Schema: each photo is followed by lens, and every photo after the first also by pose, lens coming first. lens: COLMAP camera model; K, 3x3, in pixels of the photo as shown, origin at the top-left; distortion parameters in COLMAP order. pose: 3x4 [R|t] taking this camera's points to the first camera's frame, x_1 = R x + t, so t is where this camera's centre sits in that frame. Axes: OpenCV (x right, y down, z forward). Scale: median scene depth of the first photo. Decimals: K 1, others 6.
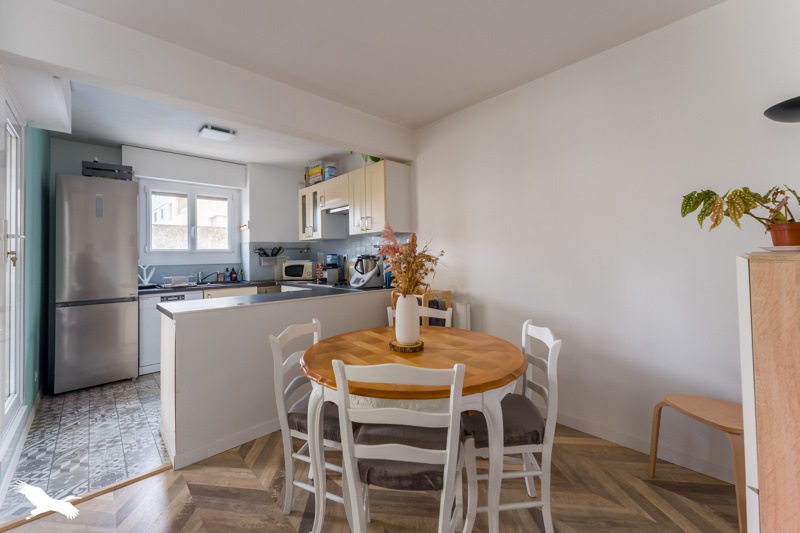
lens RADIAL K [[325.9, 0, 400.0], [0, 325.9, 266.5], [0, 0, 1]] dist [0.000639, 0.000021]
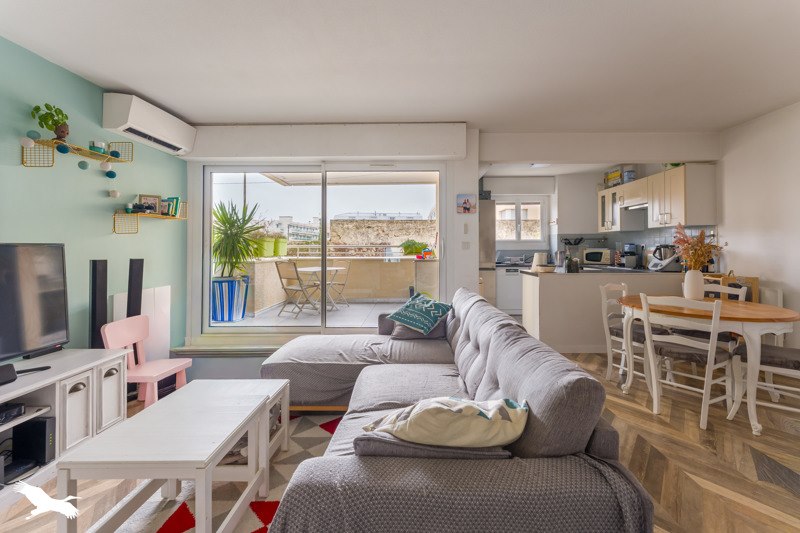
lens RADIAL K [[344.5, 0, 403.2], [0, 344.5, 241.3], [0, 0, 1]] dist [0.000187, -0.000121]
pose [[0.720977, 0.002528, -0.692954, 0.073919], [-0.031593, 0.999073, -0.029225, 0.018151], [0.692238, 0.042963, 0.720389, -0.535279]]
